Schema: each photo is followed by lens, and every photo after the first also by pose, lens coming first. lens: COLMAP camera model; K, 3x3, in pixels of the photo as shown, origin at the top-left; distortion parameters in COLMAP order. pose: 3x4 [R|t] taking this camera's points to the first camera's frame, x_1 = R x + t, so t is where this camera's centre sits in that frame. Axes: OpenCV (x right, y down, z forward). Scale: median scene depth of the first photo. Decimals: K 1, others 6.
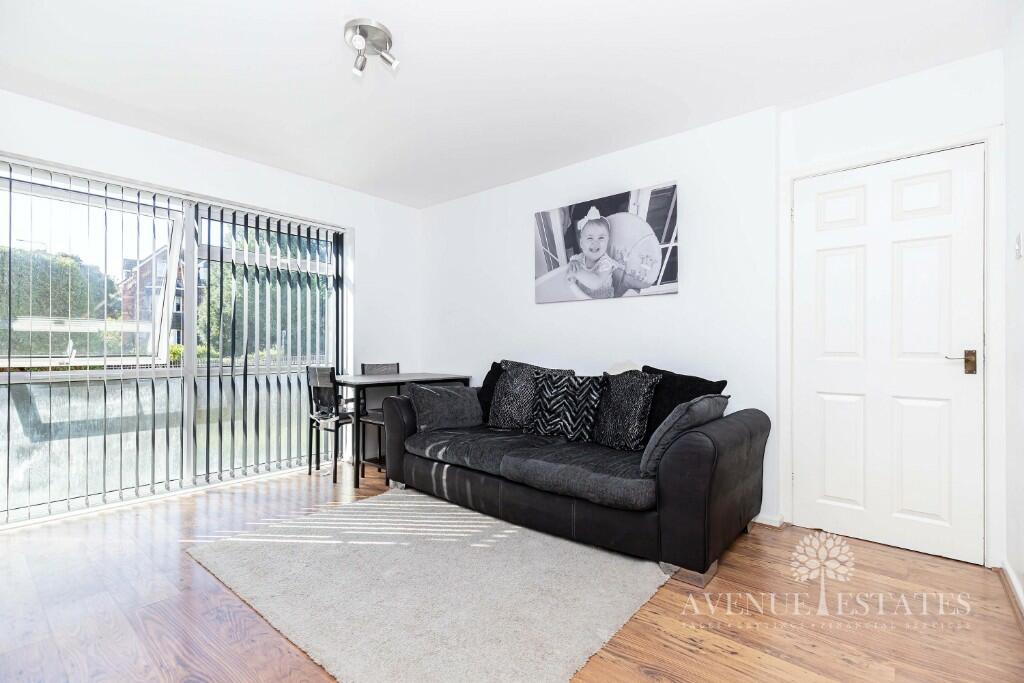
lens RADIAL K [[465.0, 0, 512.3], [0, 465.0, 340.9], [0, 0, 1]] dist [0.000728, 0.000095]
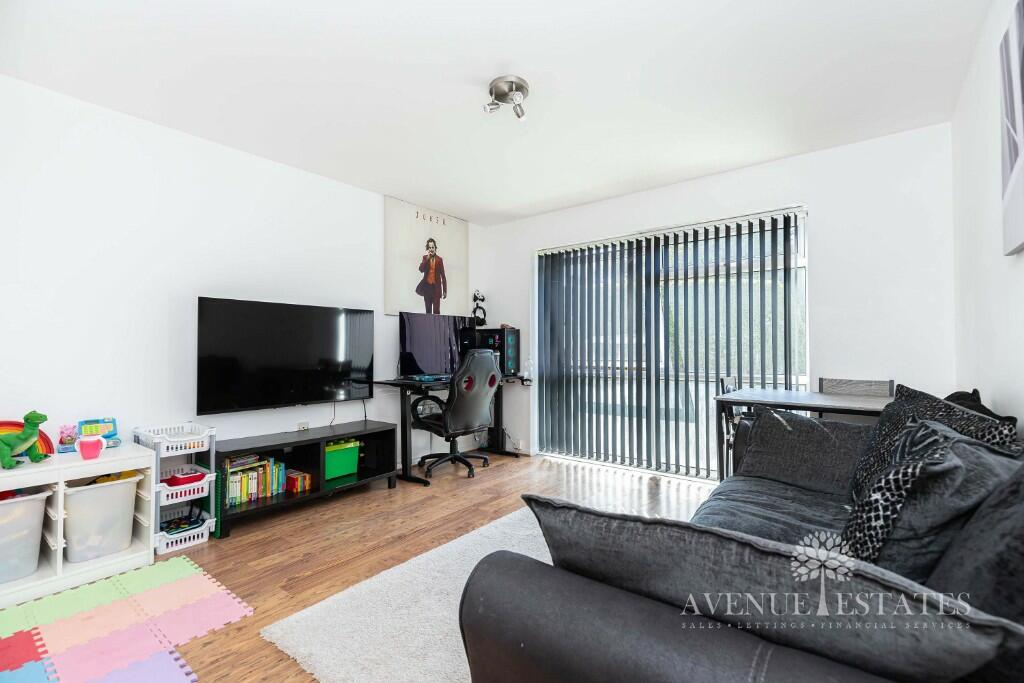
lens RADIAL K [[465.0, 0, 511.3], [0, 465.0, 341.3], [0, 0, 1]] dist [0.000728, 0.000095]
pose [[0.076761, -0.008224, -0.997016, 0.394641], [0.001031, 0.999966, -0.008169, -0.004872], [0.997049, -0.000400, 0.076767, 0.445238]]
